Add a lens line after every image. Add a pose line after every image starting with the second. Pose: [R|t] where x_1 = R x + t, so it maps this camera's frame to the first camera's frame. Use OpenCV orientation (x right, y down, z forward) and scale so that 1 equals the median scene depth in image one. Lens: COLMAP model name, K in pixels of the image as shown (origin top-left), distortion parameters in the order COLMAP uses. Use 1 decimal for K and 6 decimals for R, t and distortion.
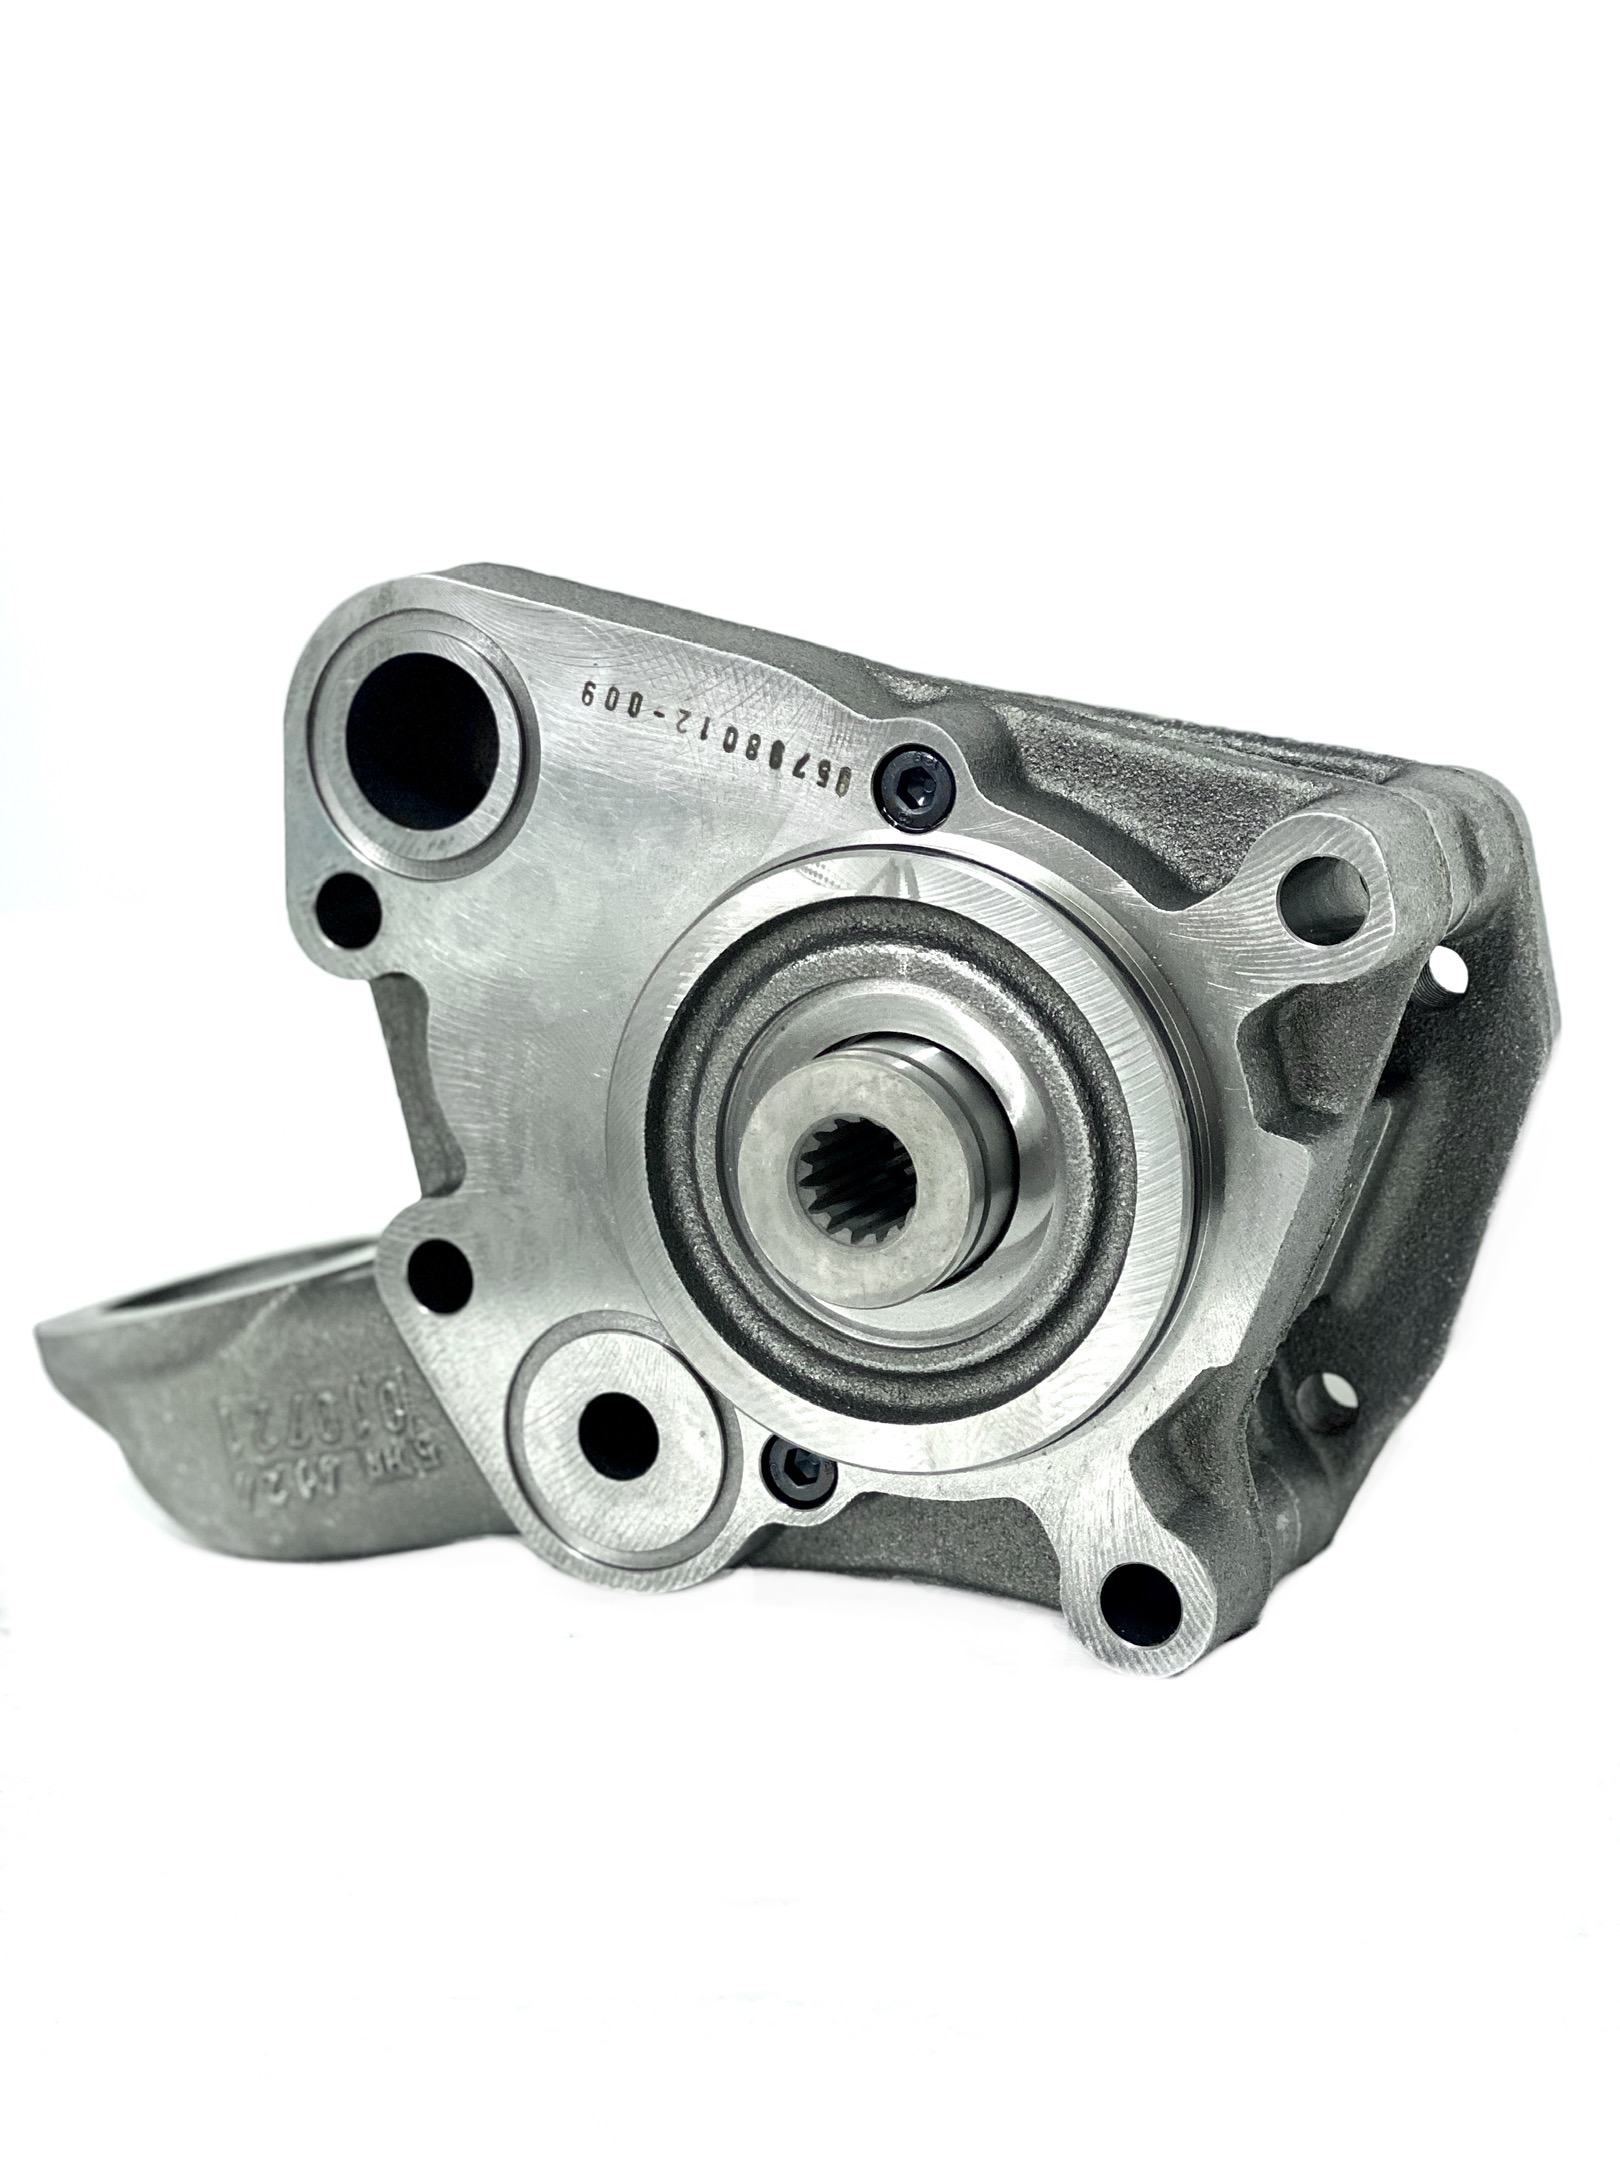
lens RADIAL K [[3320.2, 0, 809.0], [0, 3320.2, 1080.8], [0, 0, 1]] dist [0.036295, 0.000000]
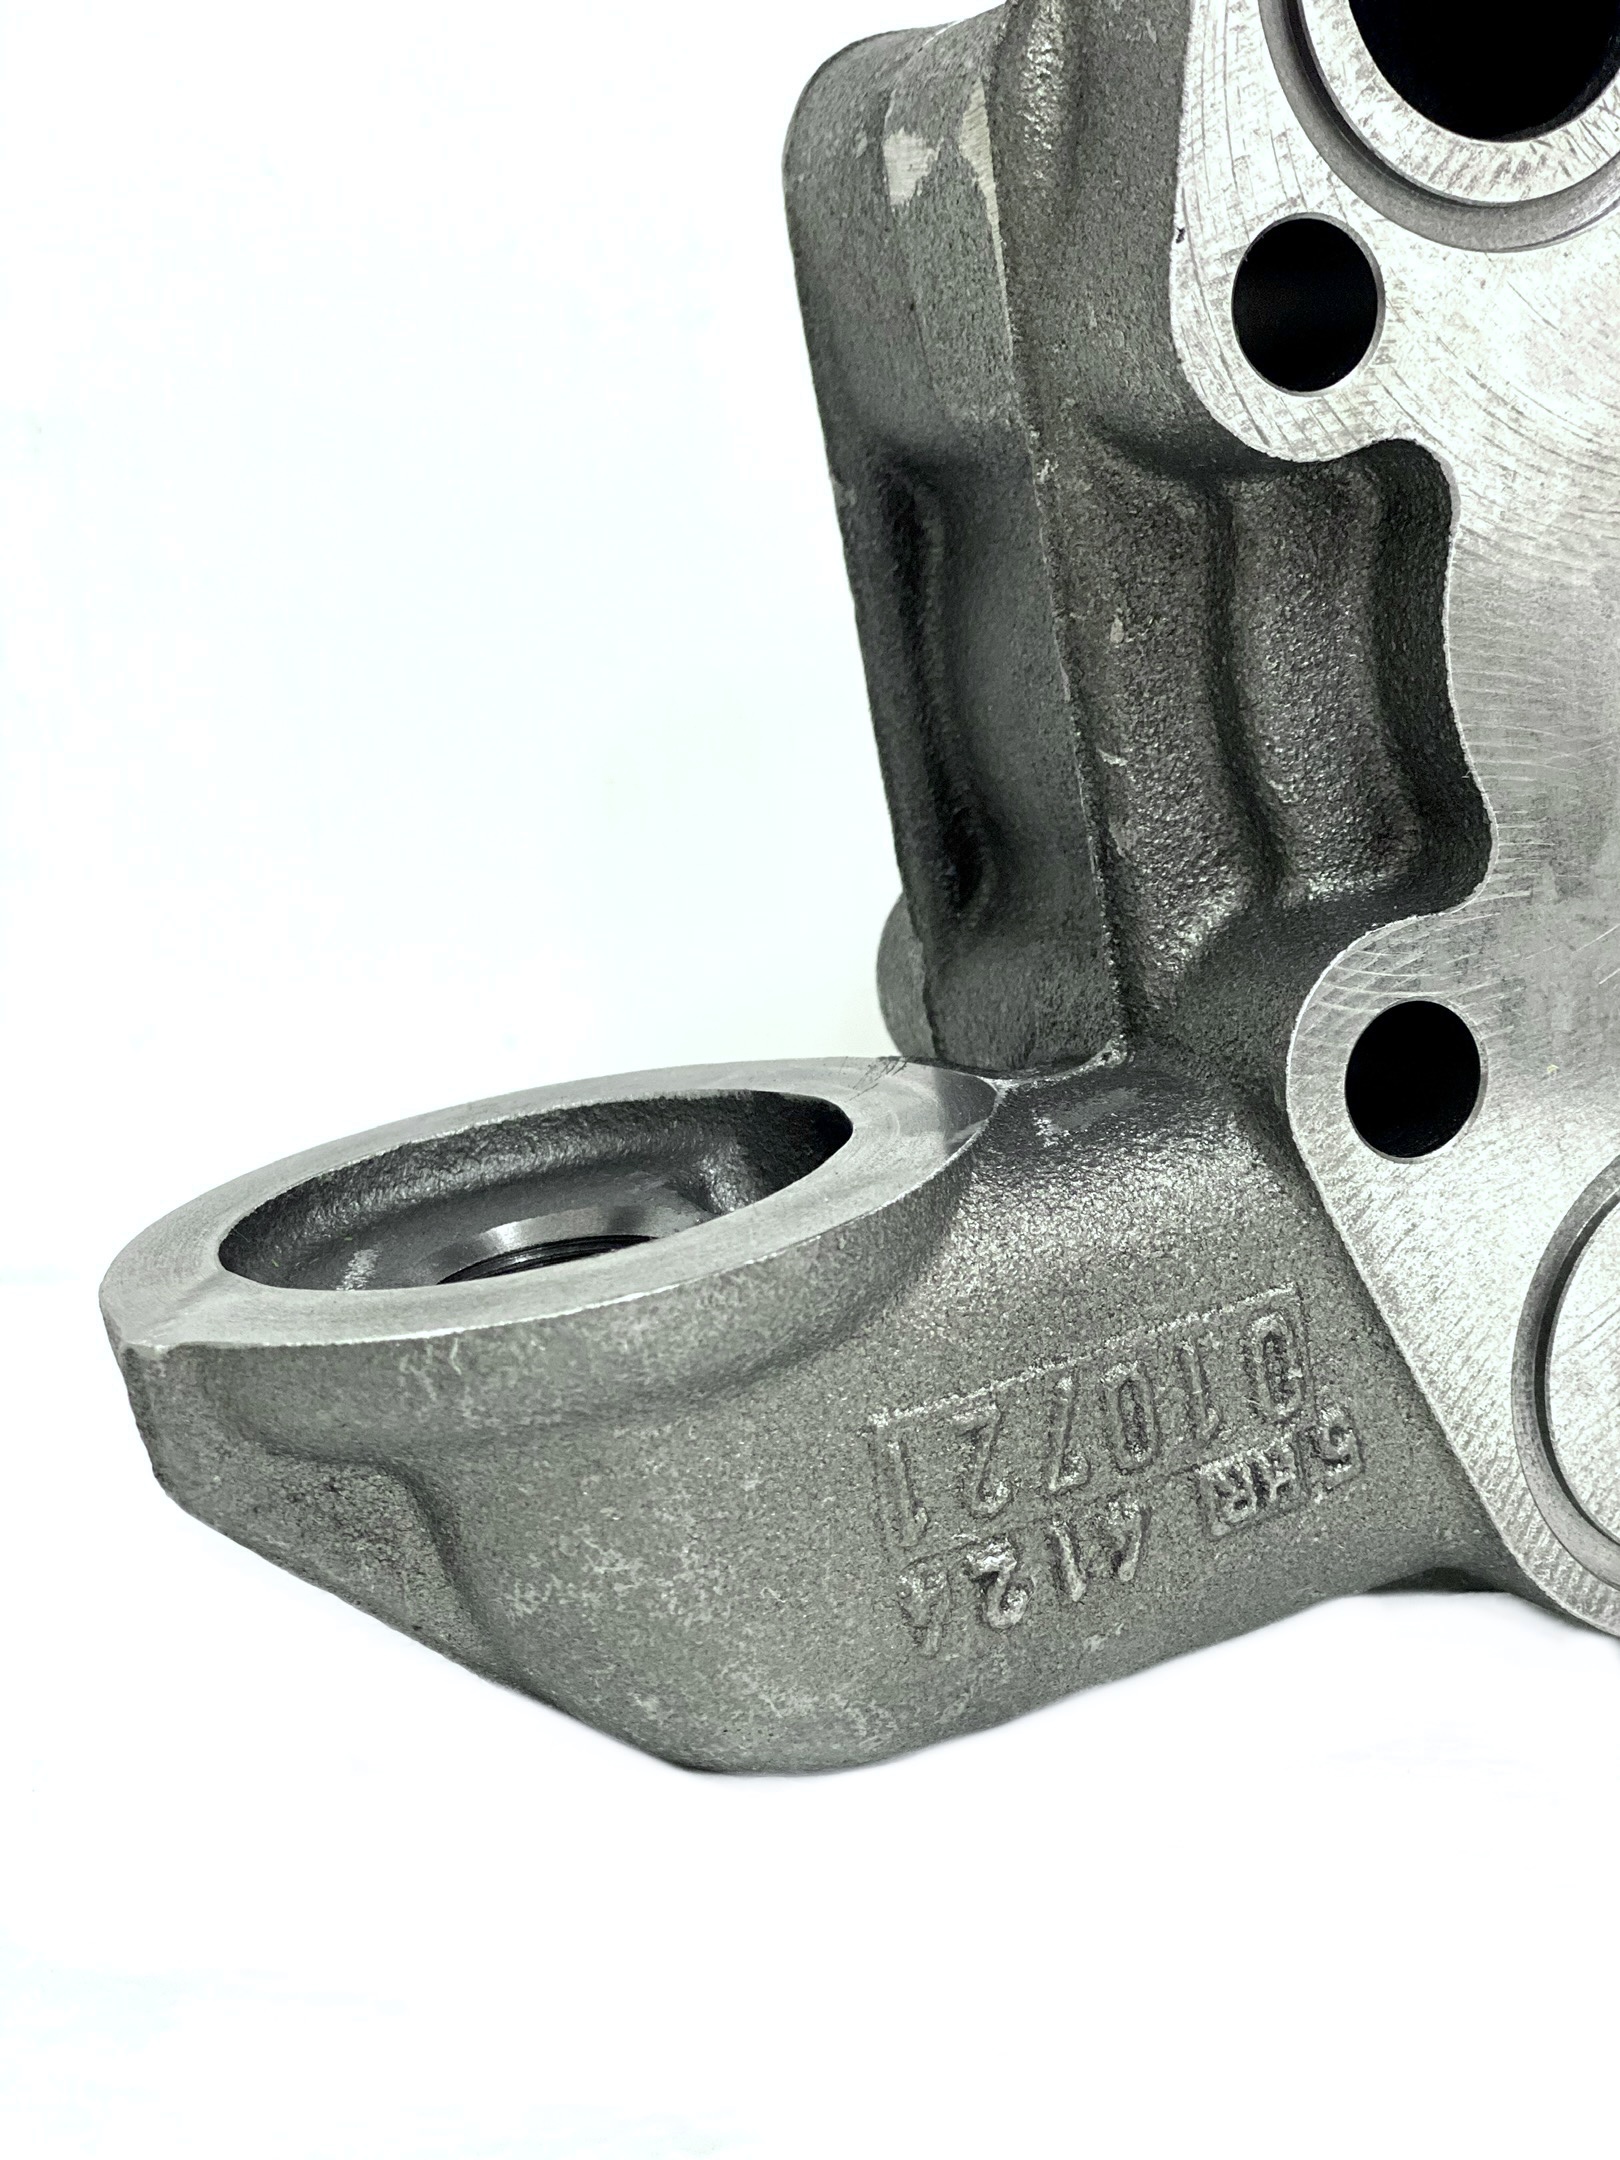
lens RADIAL K [[3320.2, 0, 811.7], [0, 3320.2, 1079.4], [0, 0, 1]] dist [0.036295, 0.000000]
pose [[0.659744, -0.060934, 0.749016, -0.542799], [0.077915, 0.996882, 0.012470, 0.046365], [-0.747441, 0.050133, 0.662434, 0.747911]]
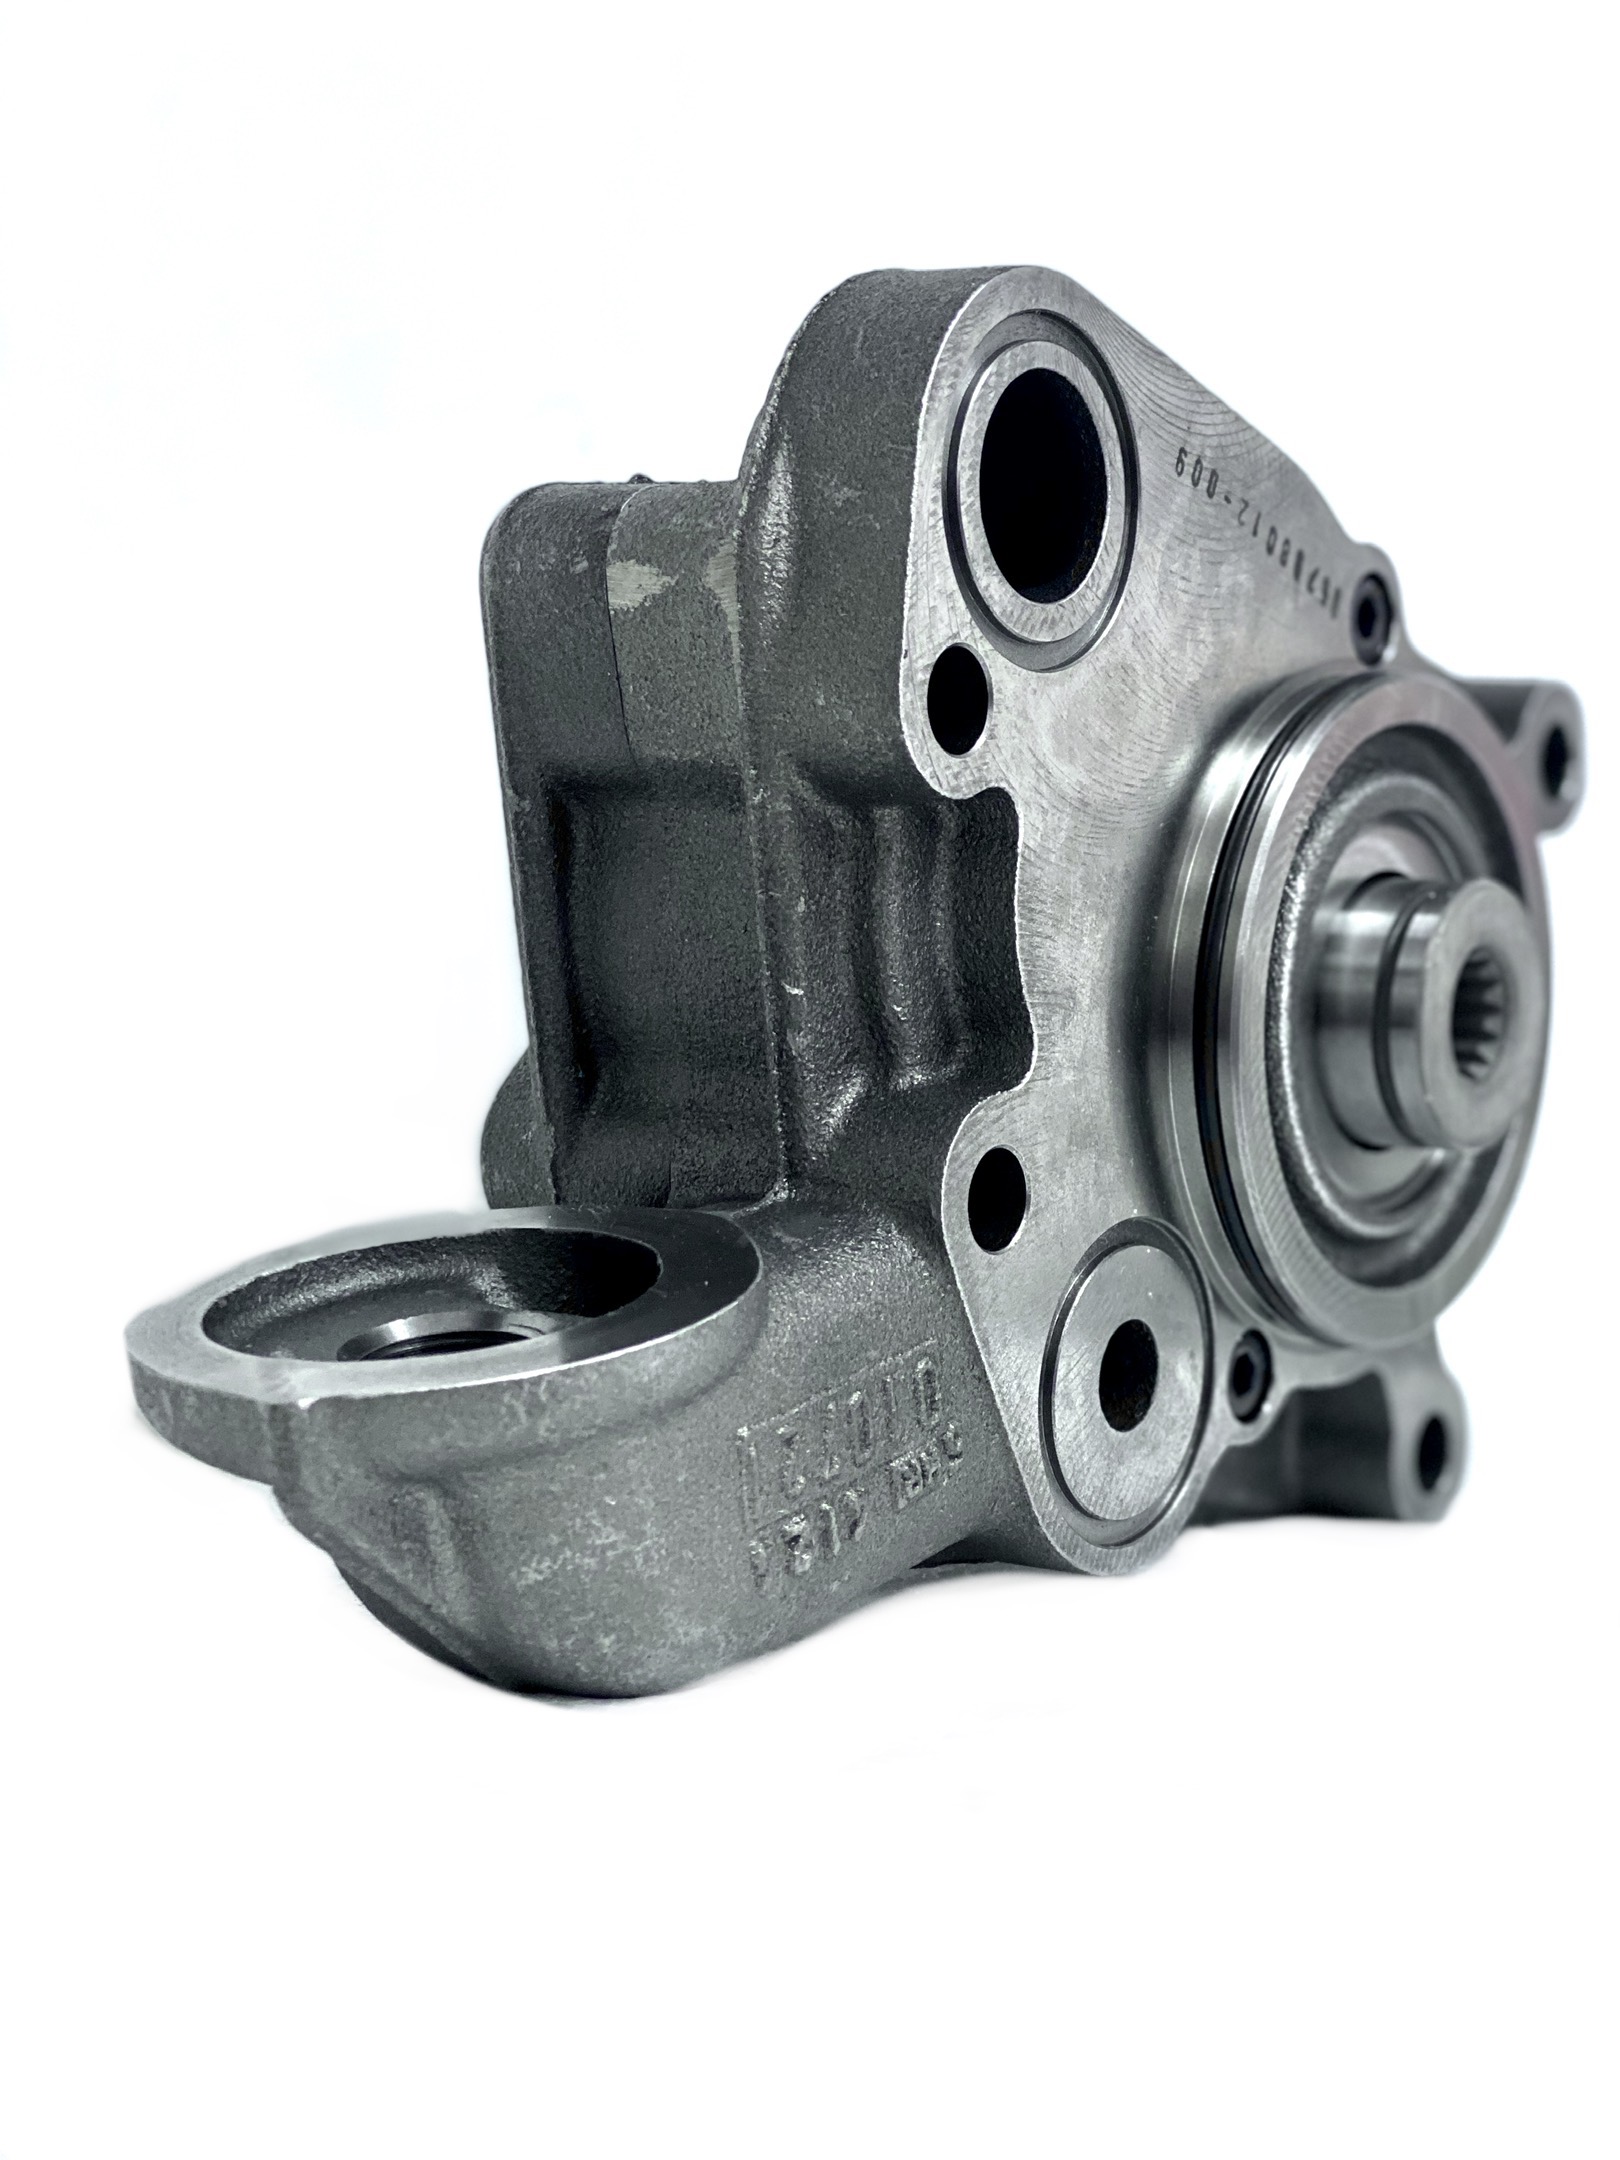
lens RADIAL K [[3320.2, 0, 808.4], [0, 3320.2, 1079.2], [0, 0, 1]] dist [0.036295, 0.000000]
pose [[0.218350, 0.004351, 0.975861, -0.860729], [0.107540, 0.993792, -0.028494, 0.049217], [-0.969927, 0.111166, 0.216527, 0.883853]]
